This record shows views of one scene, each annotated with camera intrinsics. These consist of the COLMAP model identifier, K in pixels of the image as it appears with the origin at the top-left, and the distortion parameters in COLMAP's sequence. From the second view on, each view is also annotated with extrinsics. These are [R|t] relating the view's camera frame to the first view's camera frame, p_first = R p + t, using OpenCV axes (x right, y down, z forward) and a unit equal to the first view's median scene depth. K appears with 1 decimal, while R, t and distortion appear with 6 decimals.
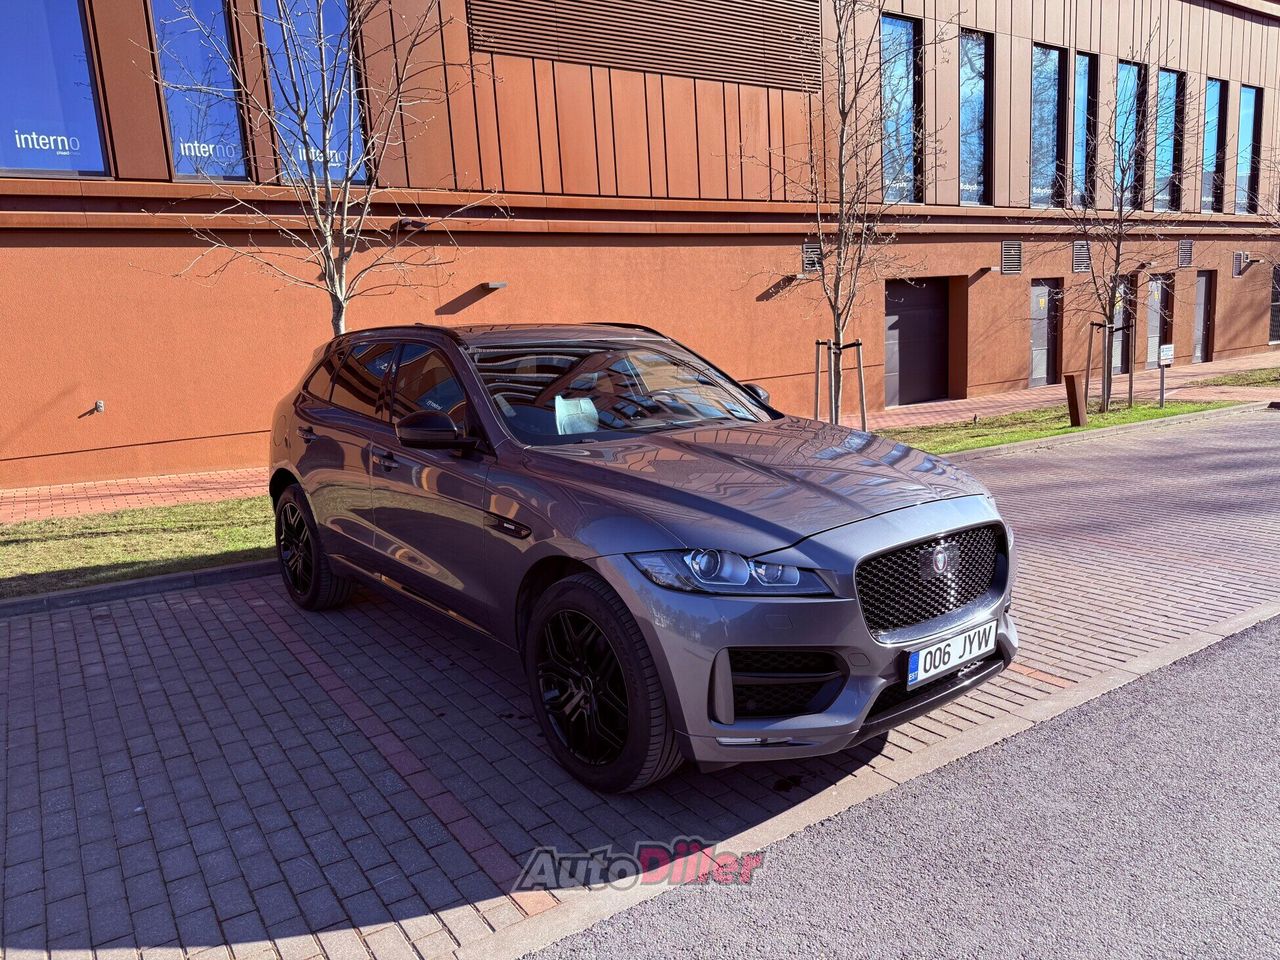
lens RADIAL K [[883.4, 0, 640.8], [0, 883.4, 482.4], [0, 0, 1]] dist [-0.002433, -0.016393]
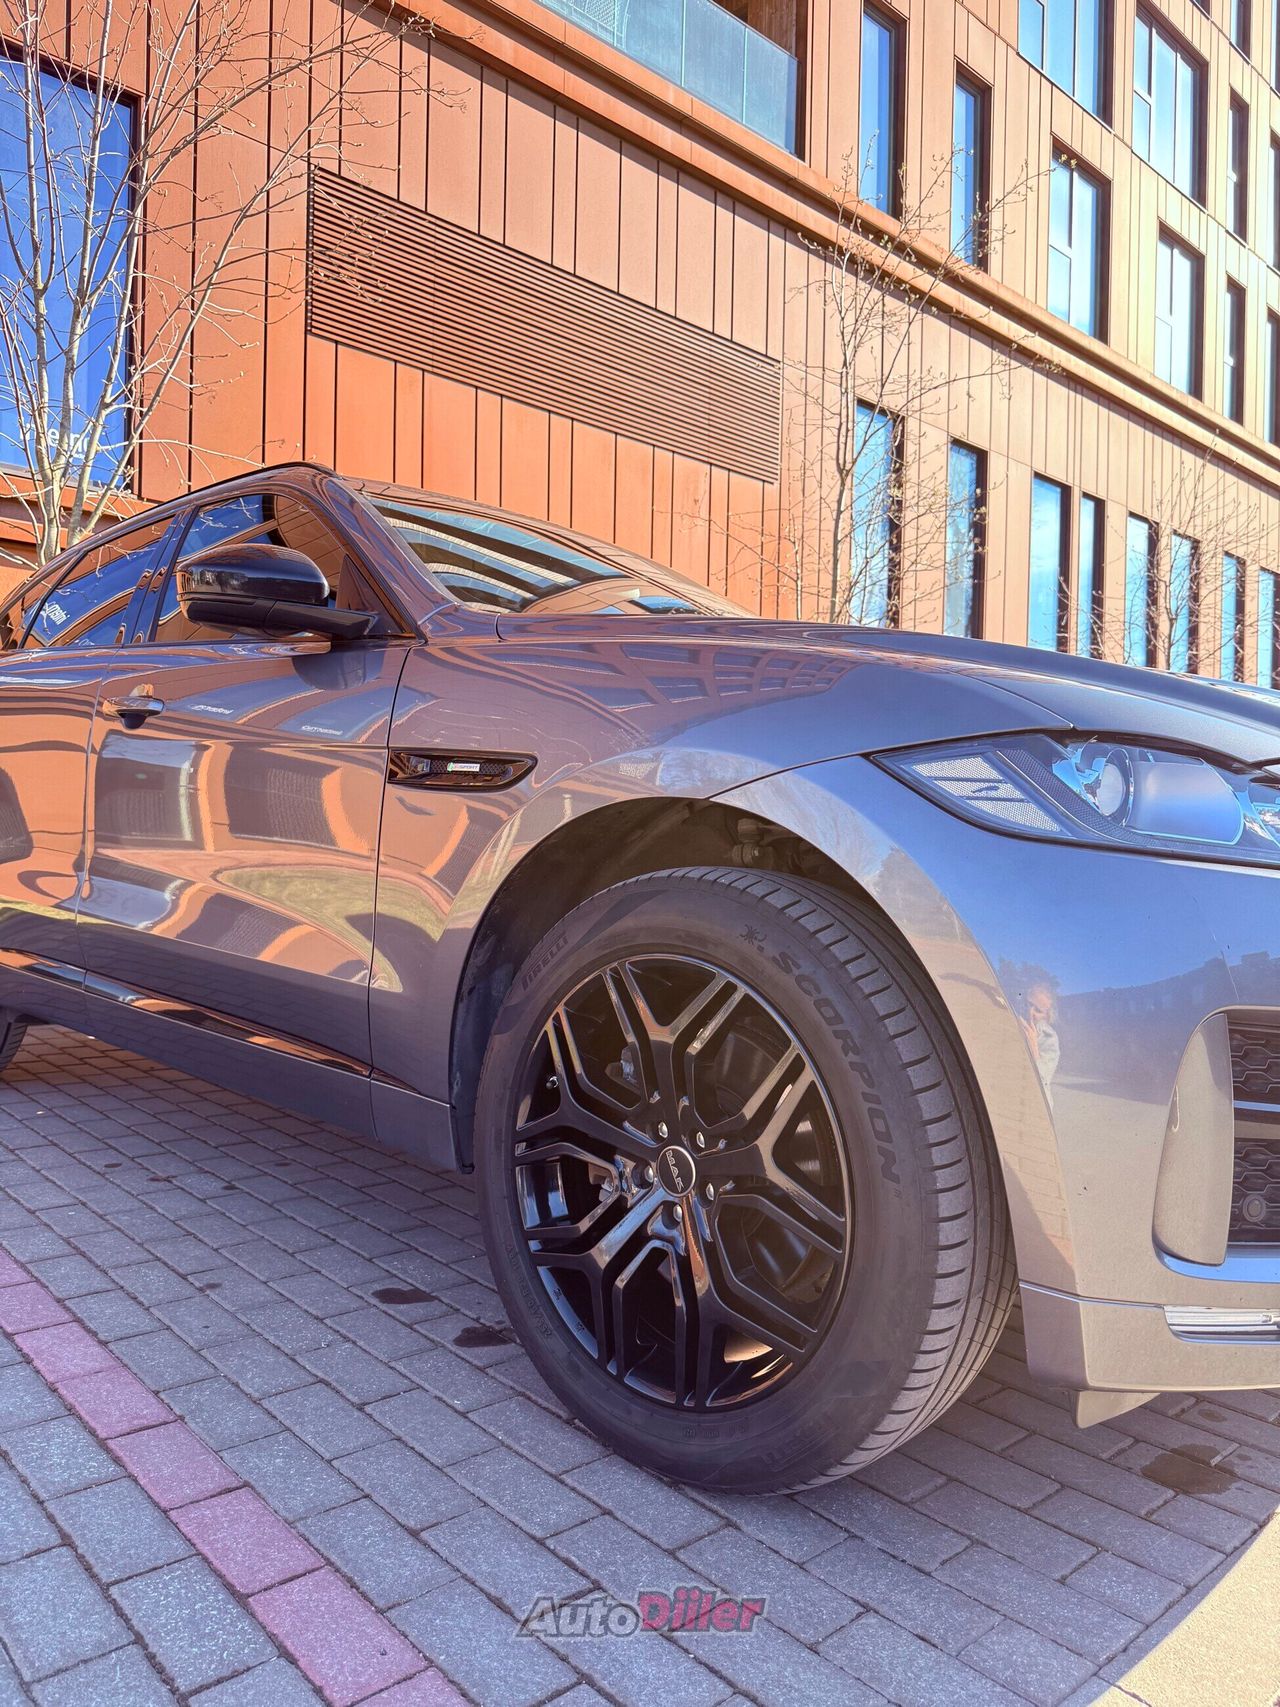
lens RADIAL K [[1178.1, 0, 639.9], [0, 1178.1, 843.3], [0, 0, 1]] dist [-0.002433, -0.016393]
pose [[0.984619, 0.086714, 0.151679, -0.111668], [-0.058994, 0.982162, -0.178541, 0.127016], [-0.164456, 0.166847, 0.972171, 0.351695]]
